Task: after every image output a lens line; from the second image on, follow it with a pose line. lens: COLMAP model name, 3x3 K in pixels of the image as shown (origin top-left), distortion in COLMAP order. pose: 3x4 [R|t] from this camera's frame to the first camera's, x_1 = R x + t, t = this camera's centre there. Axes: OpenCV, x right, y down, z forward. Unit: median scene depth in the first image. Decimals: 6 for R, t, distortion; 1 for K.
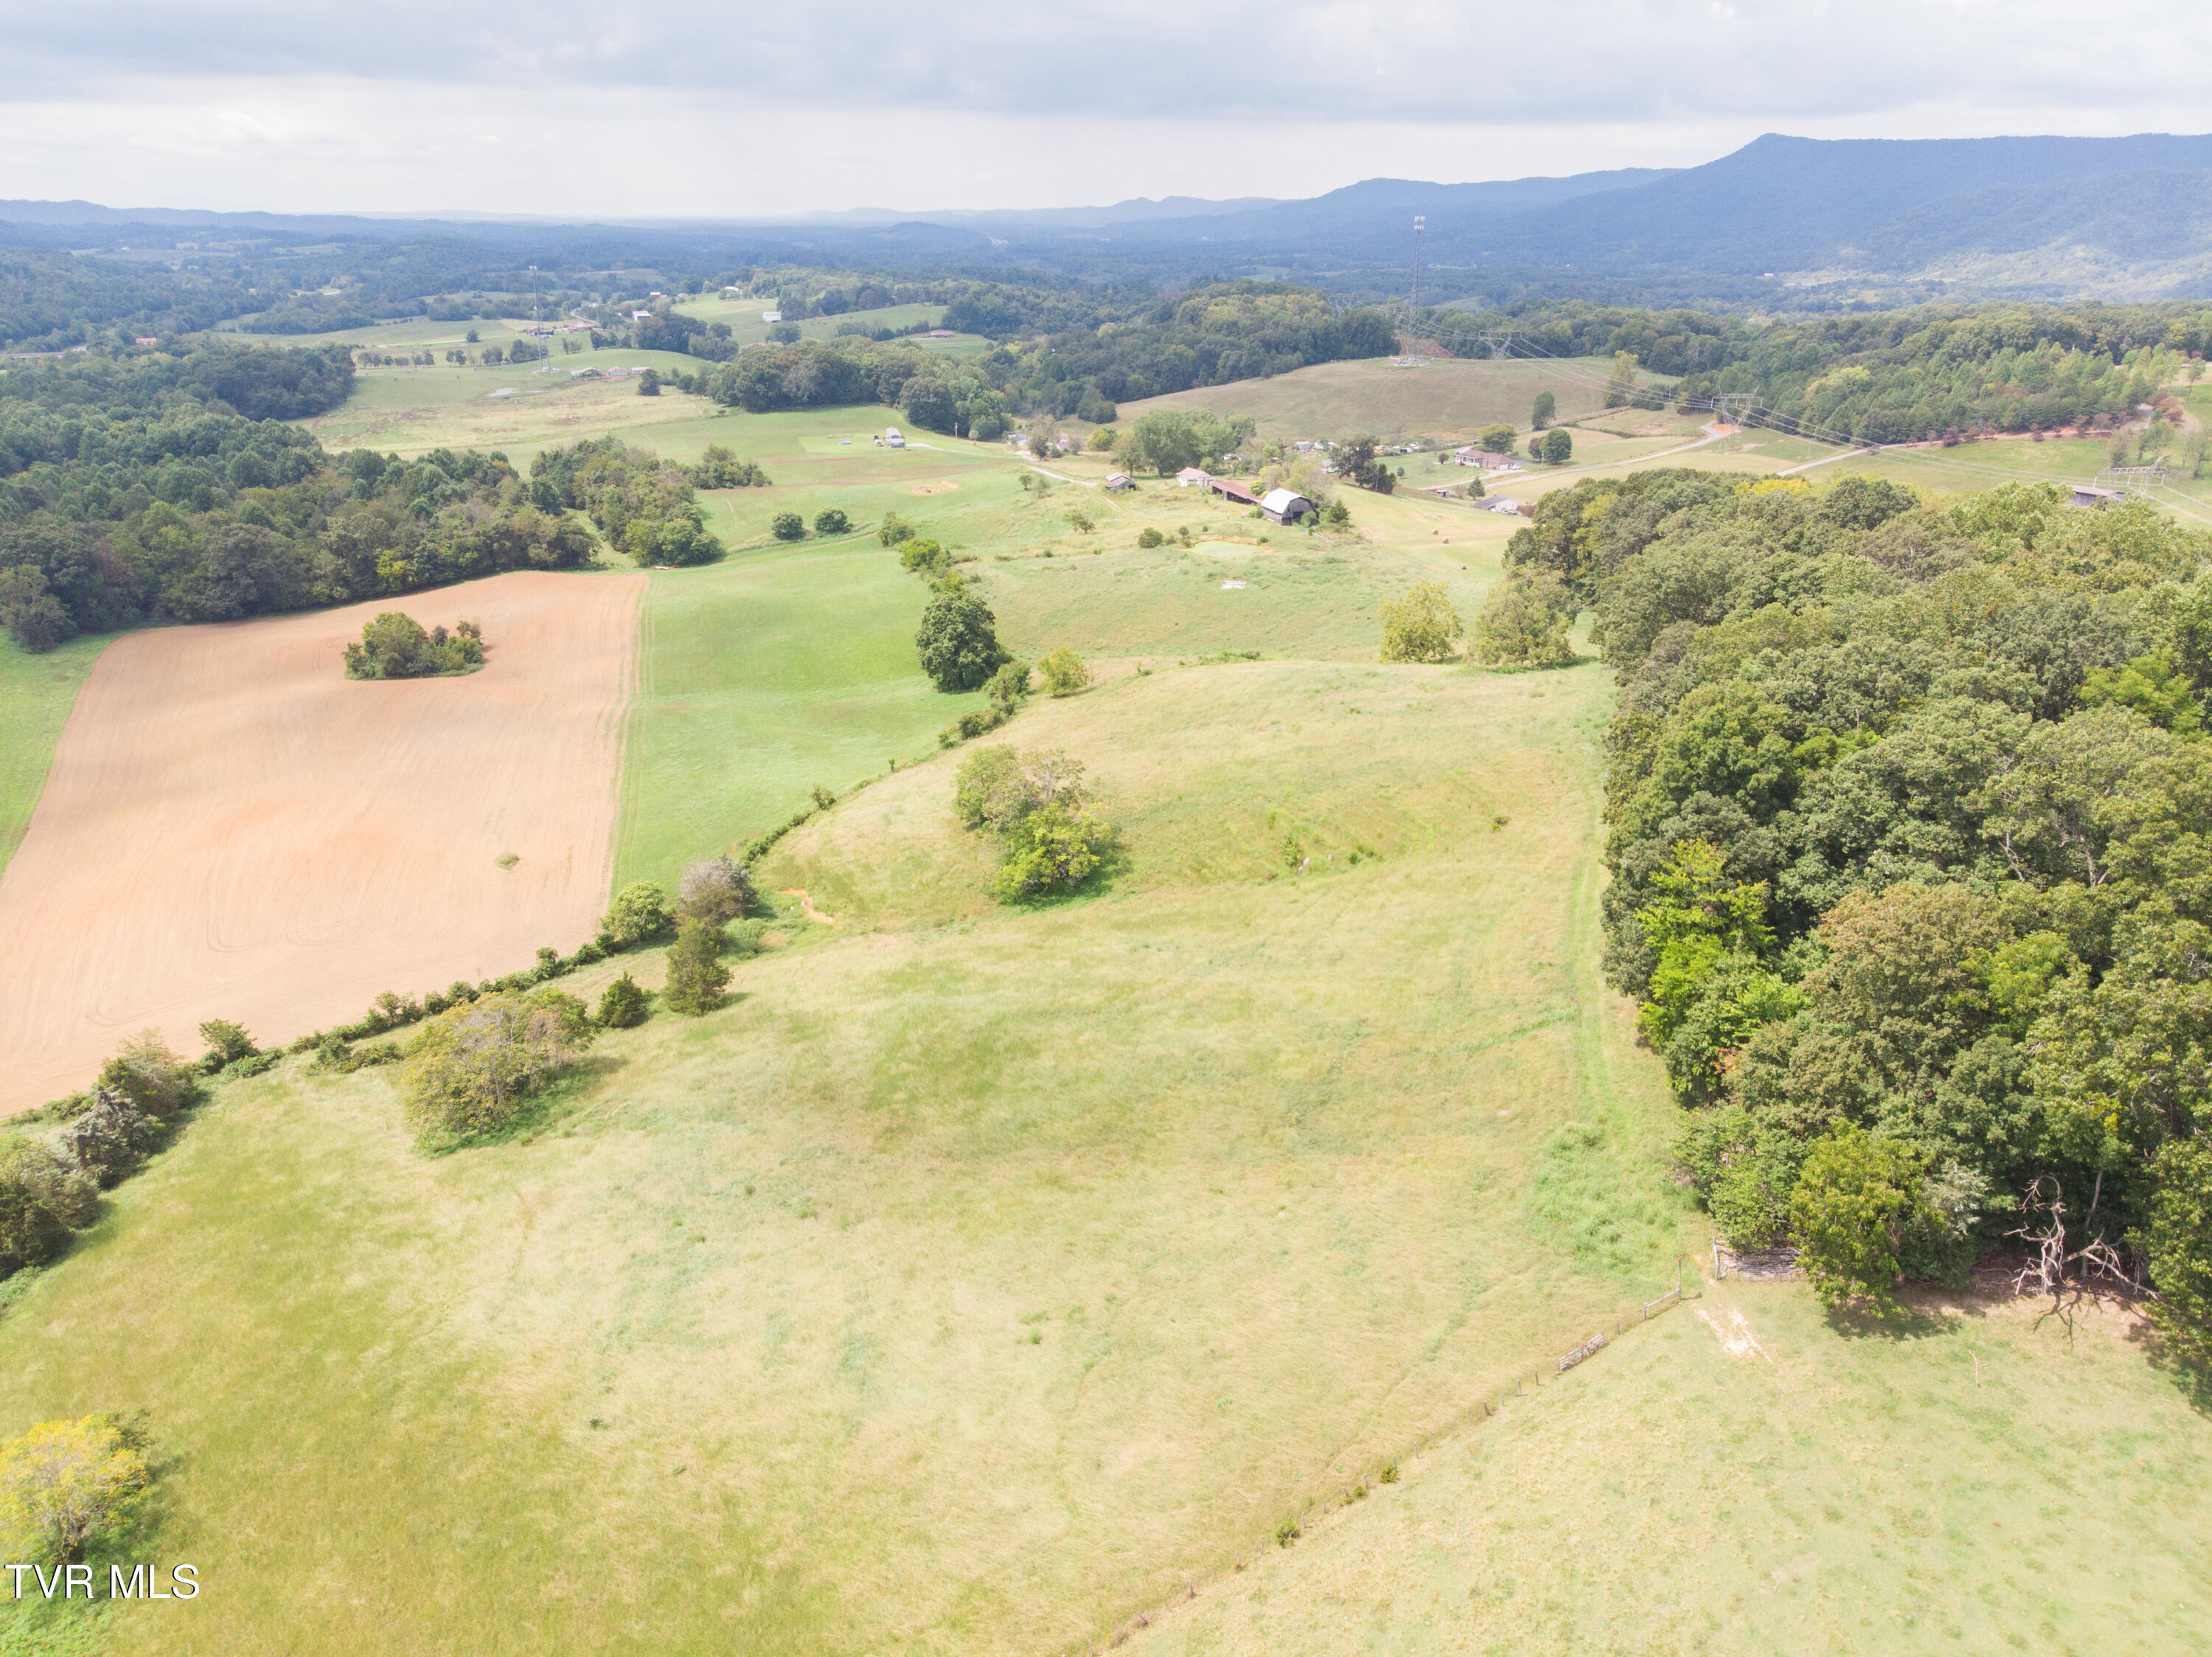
lens RADIAL K [[1639.4, 0, 1107.5], [0, 1639.4, 839.1], [0, 0, 1]] dist [-0.043149, 0.051978]
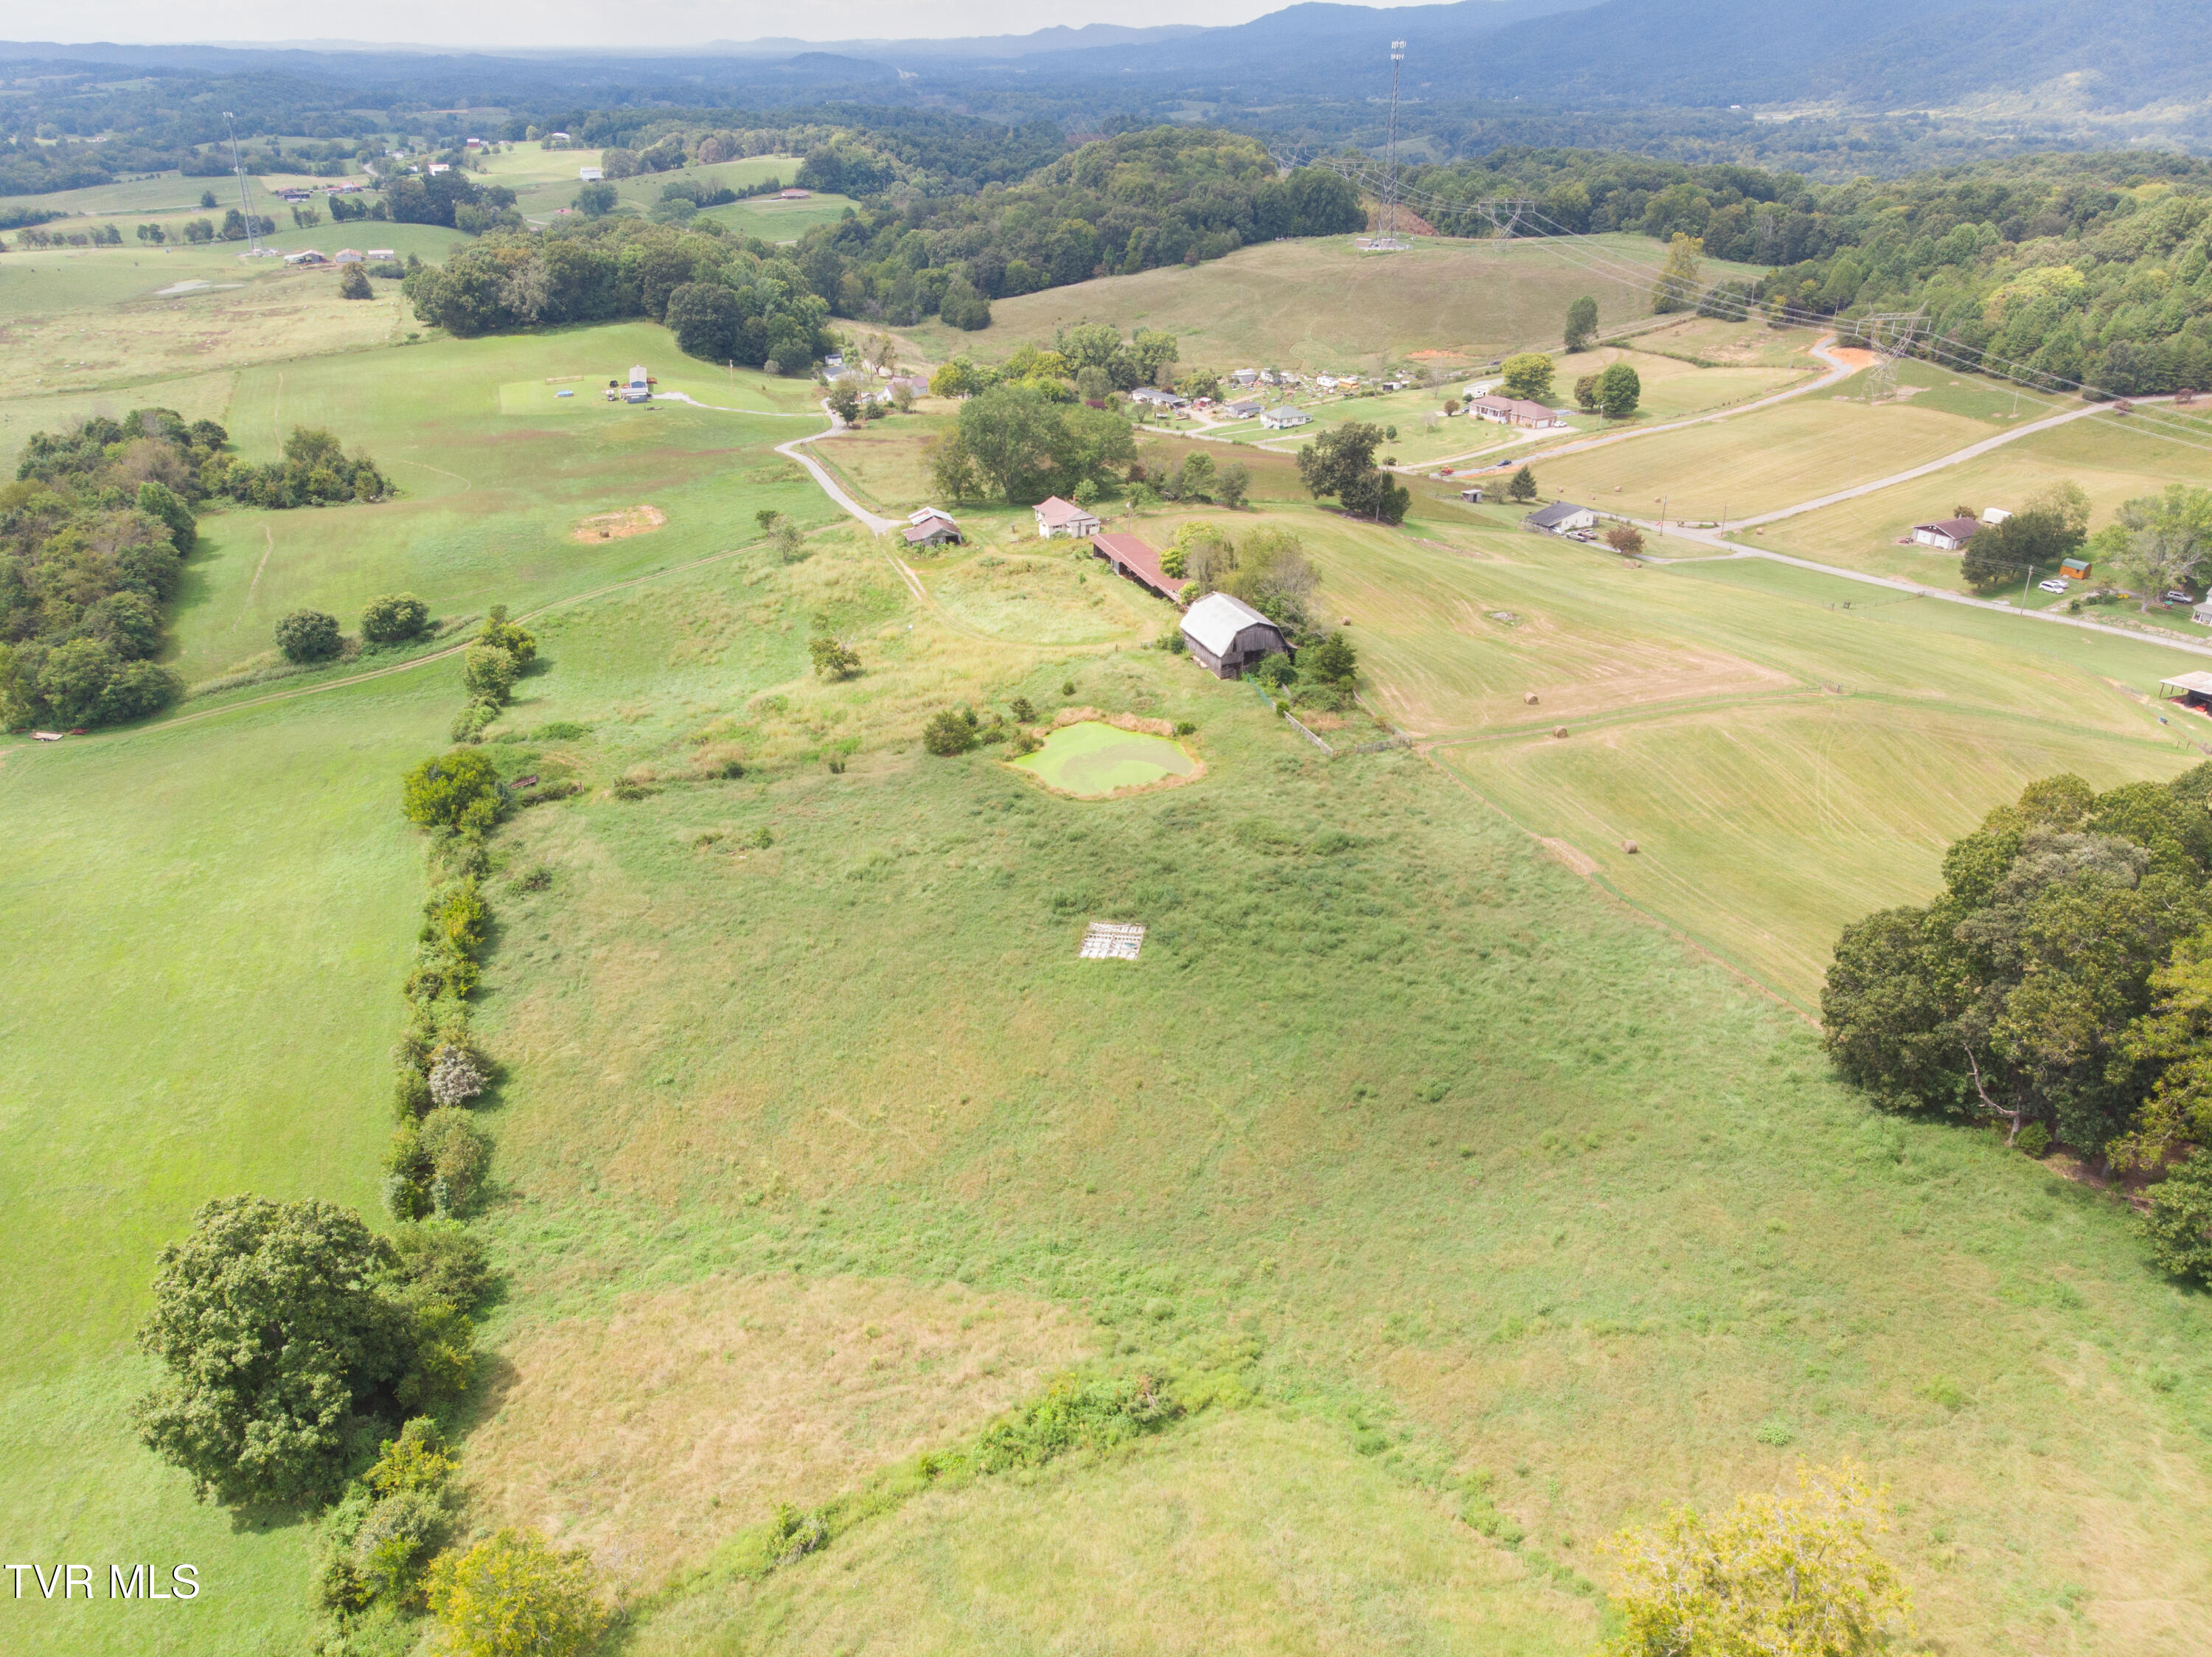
lens RADIAL K [[1647.9, 0, 1106.9], [0, 1647.9, 815.0], [0, 0, 1]] dist [-0.035930, 0.043930]
pose [[0.999038, -0.021102, 0.038442, 0.046088], [0.018172, 0.997015, 0.075044, -0.168784], [-0.039911, -0.074273, 0.996439, 0.444935]]
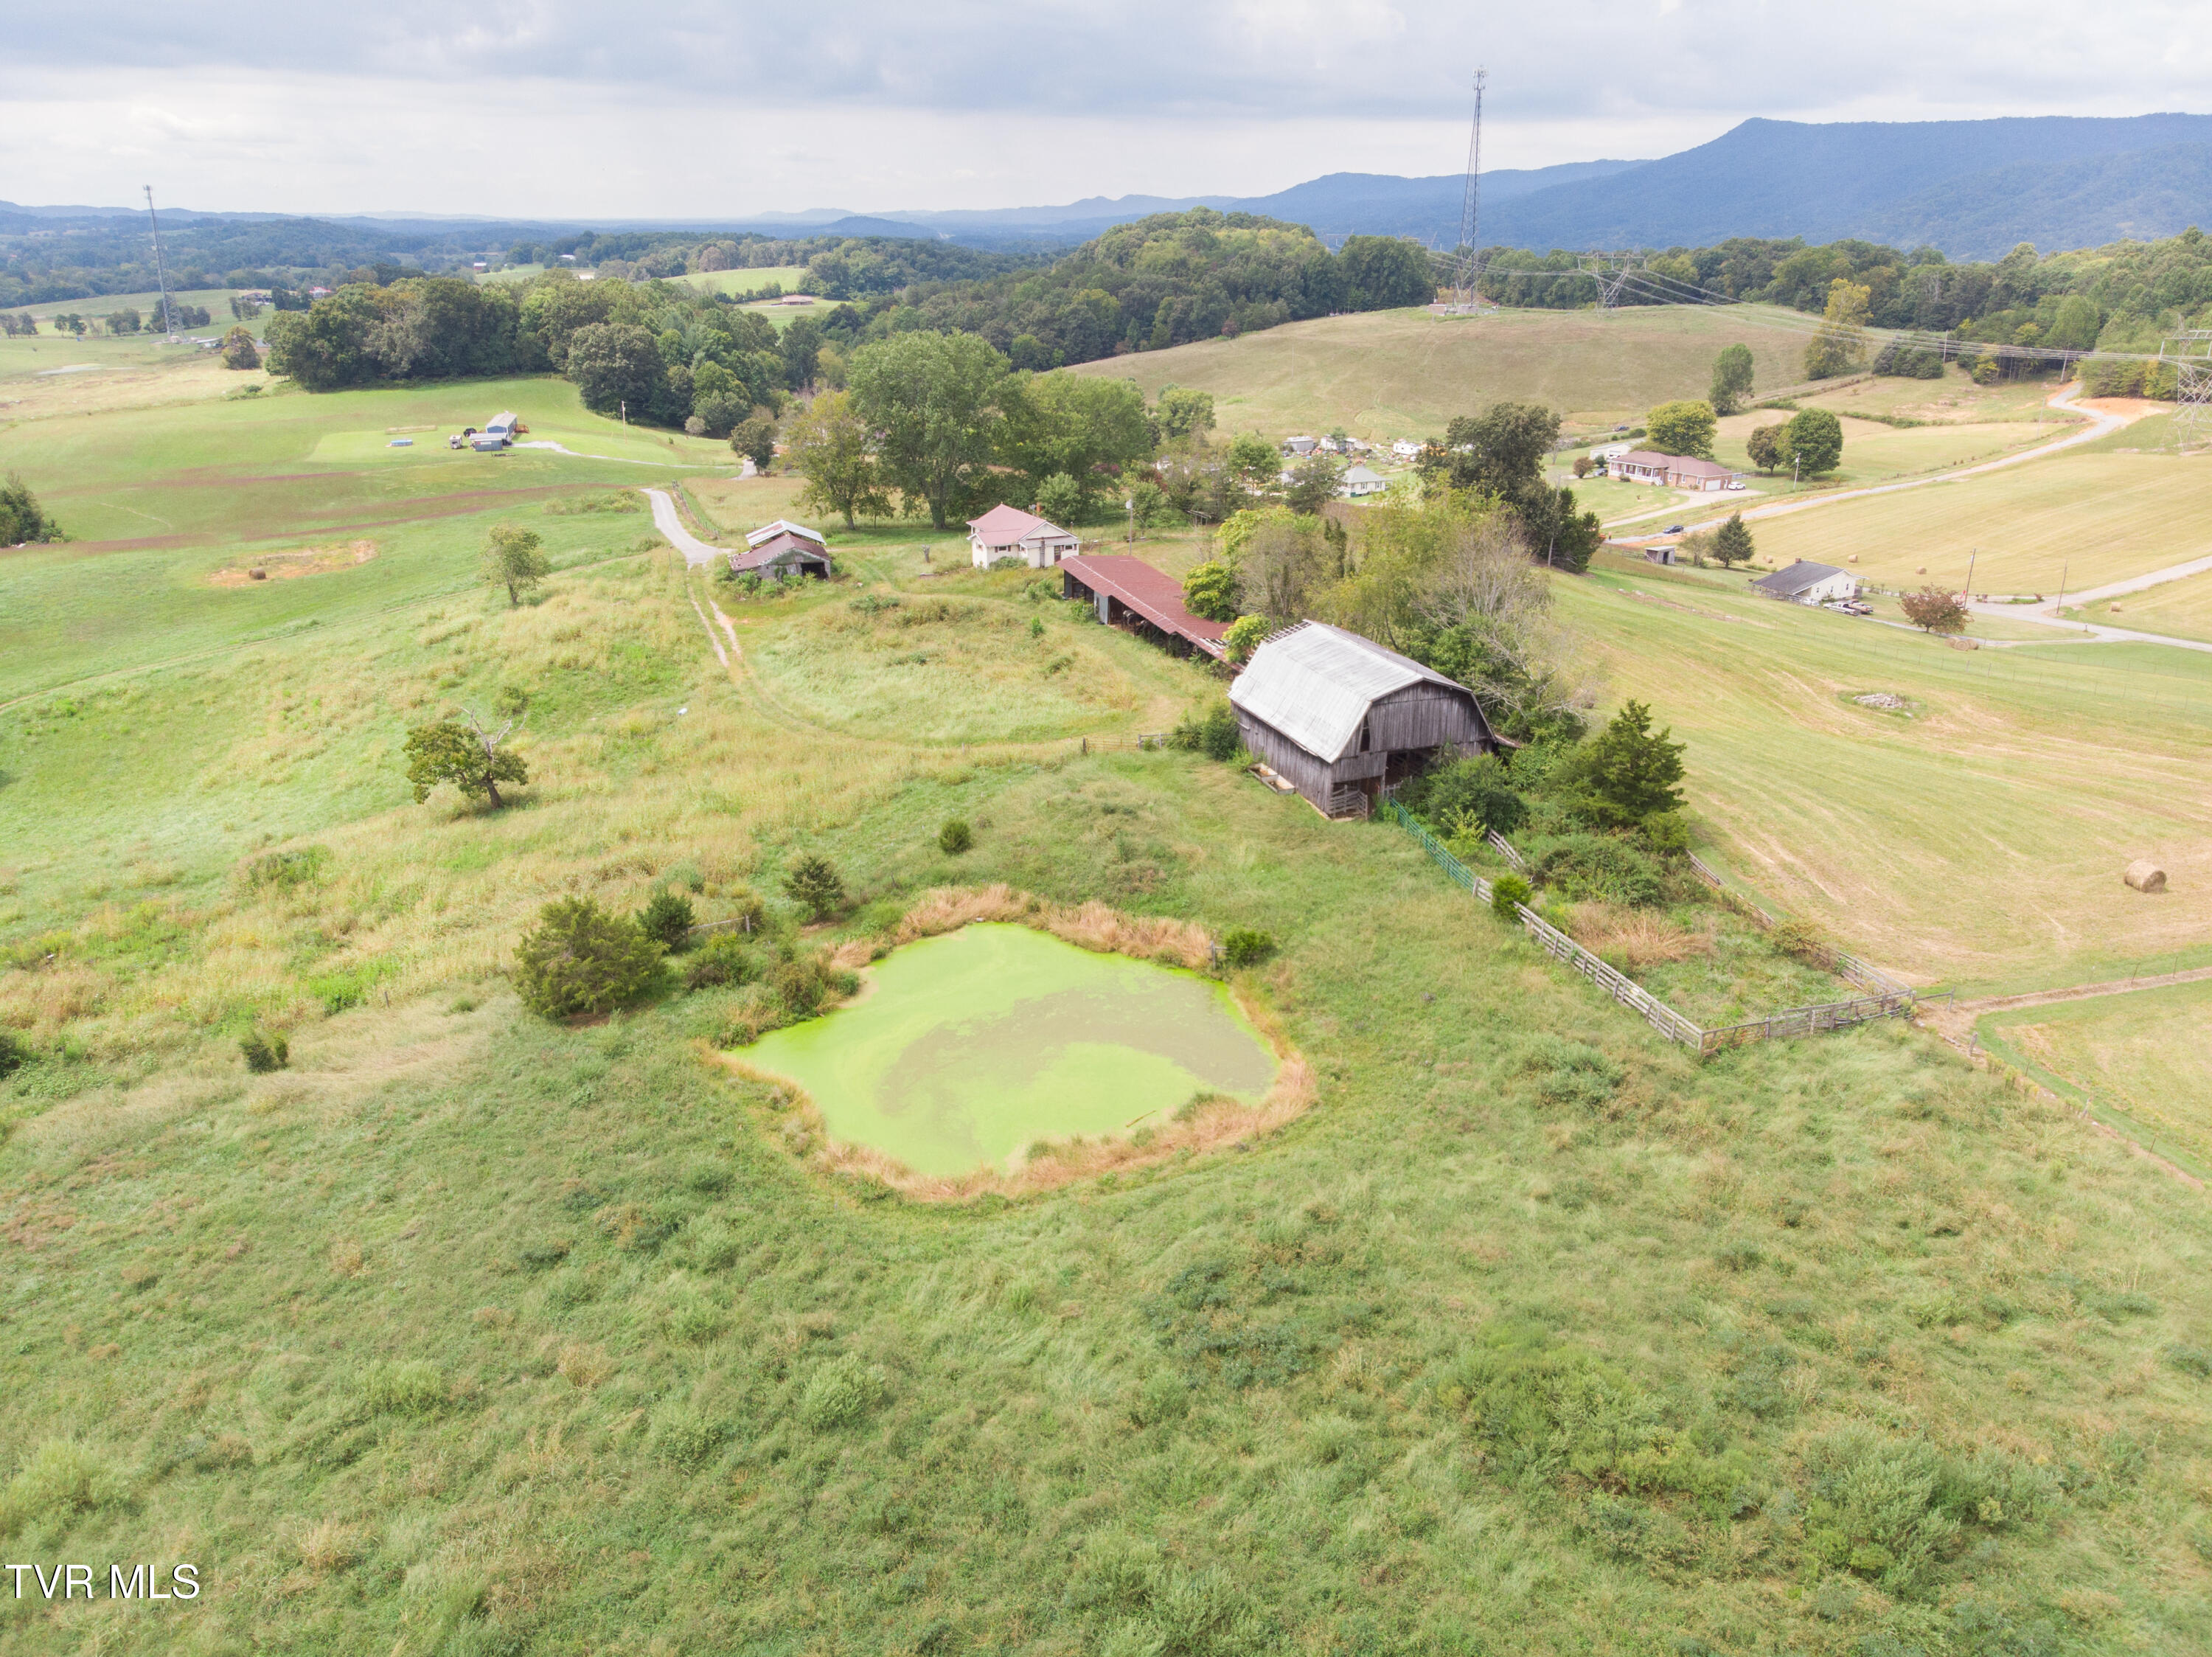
lens RADIAL K [[1647.9, 0, 1106.9], [0, 1647.9, 815.0], [0, 0, 1]] dist [-0.035930, 0.043930]
pose [[0.999752, -0.008384, 0.020641, 0.066468], [0.008733, 0.999820, -0.016869, -0.168961], [-0.020496, 0.017045, 0.999645, 0.710065]]
